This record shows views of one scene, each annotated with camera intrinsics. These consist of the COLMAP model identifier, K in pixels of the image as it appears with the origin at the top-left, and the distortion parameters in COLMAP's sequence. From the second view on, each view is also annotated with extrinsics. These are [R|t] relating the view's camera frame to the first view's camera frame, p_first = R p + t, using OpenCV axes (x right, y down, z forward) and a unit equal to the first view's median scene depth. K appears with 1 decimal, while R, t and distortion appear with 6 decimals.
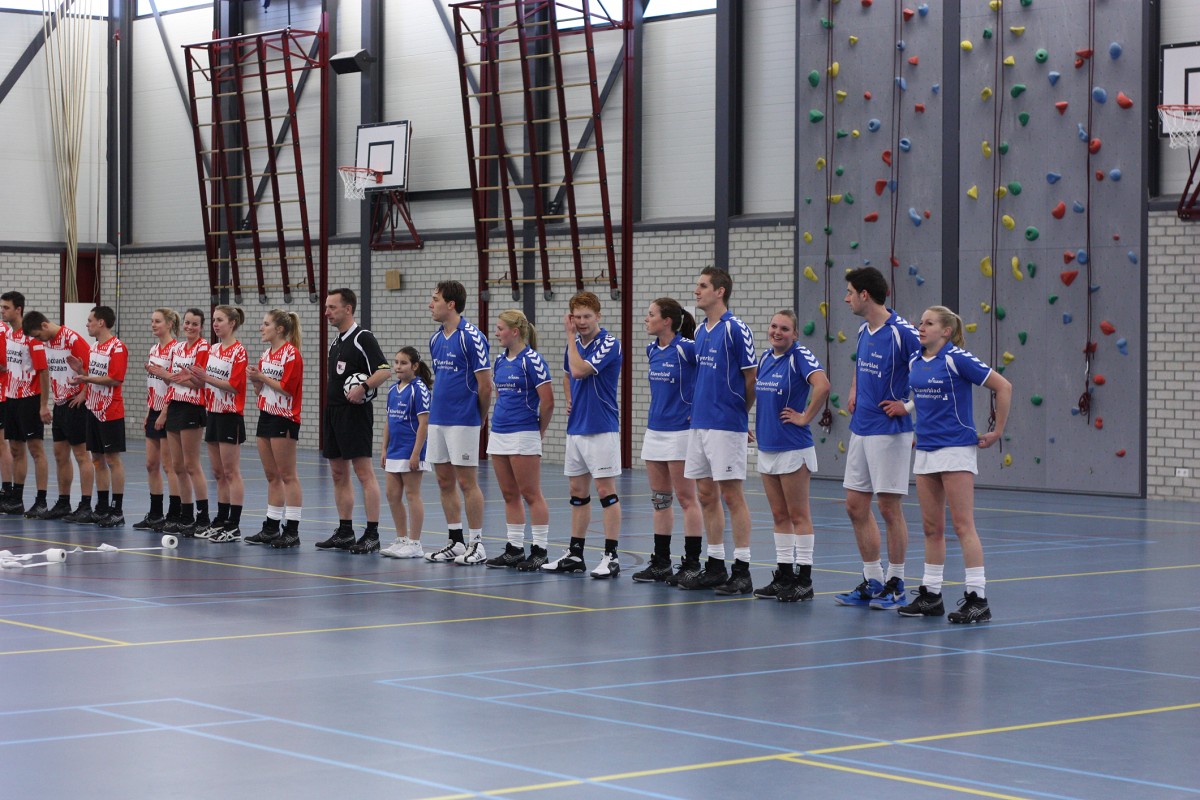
lens RADIAL K [[2796.0, 0, 601.3], [0, 2796.0, 382.3], [0, 0, 1]] dist [-0.068819, -0.201558]
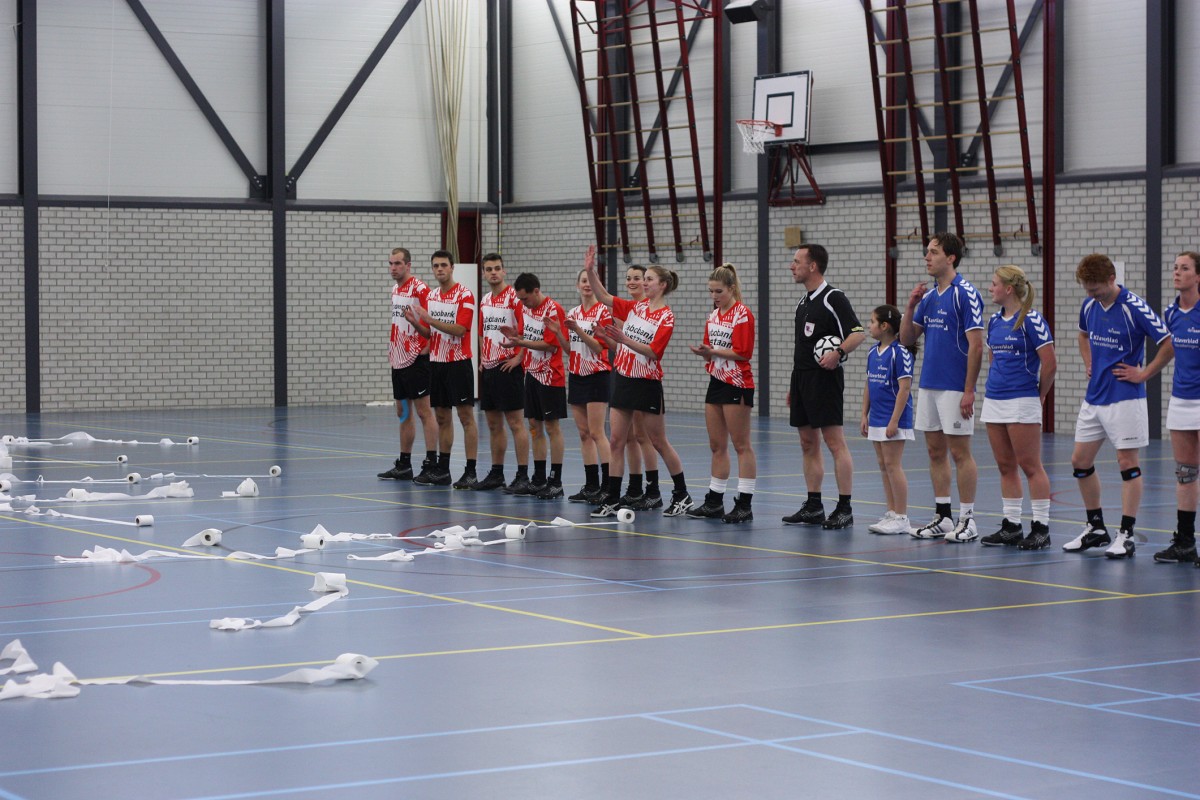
lens RADIAL K [[2796.0, 0, 601.3], [0, 2796.0, 382.3], [0, 0, 1]] dist [-0.068819, -0.201558]
pose [[0.993507, -0.003691, -0.113714, -0.037755], [0.005336, 0.999885, 0.014161, -0.000737], [0.113649, -0.014676, 0.993413, 0.044871]]
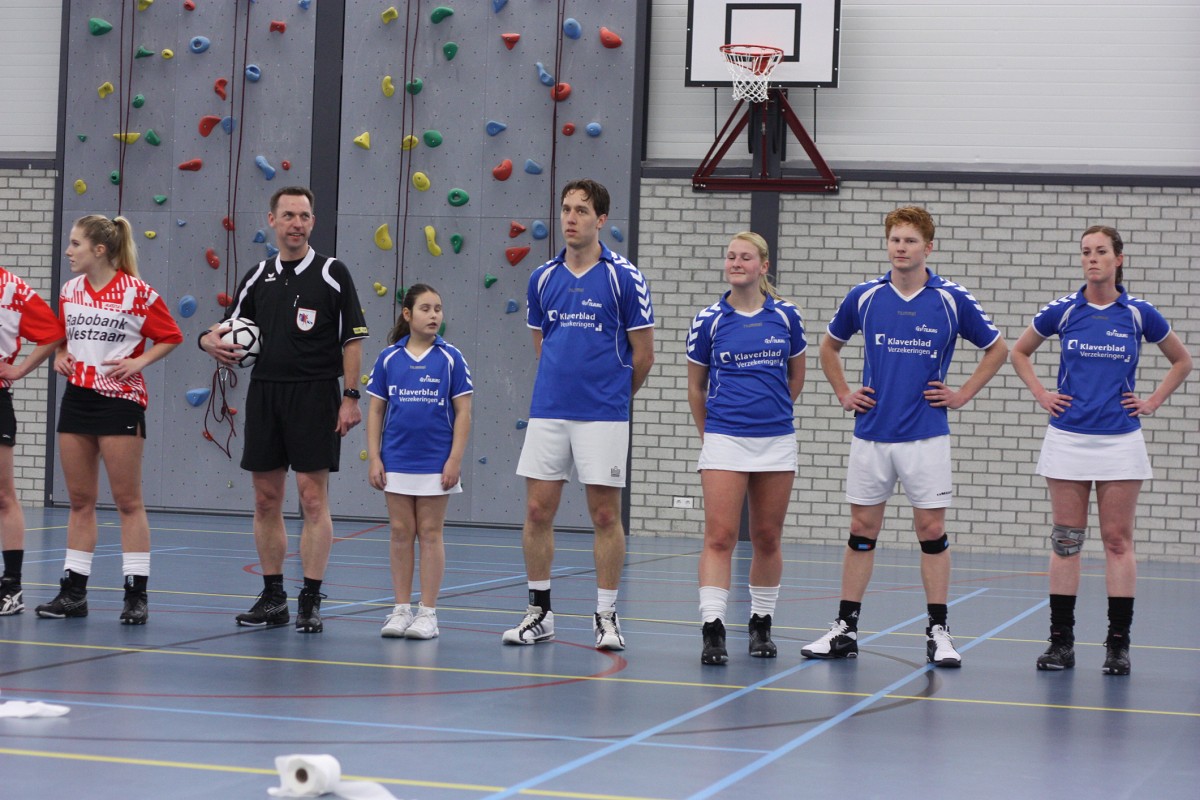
lens RADIAL K [[2796.0, 0, 601.3], [0, 2796.0, 382.3], [0, 0, 1]] dist [-0.068819, -0.201558]
pose [[0.808356, 0.029215, 0.587969, -0.257736], [-0.022628, 0.999572, -0.018556, 0.011723], [-0.588259, 0.001695, 0.808671, 0.319366]]
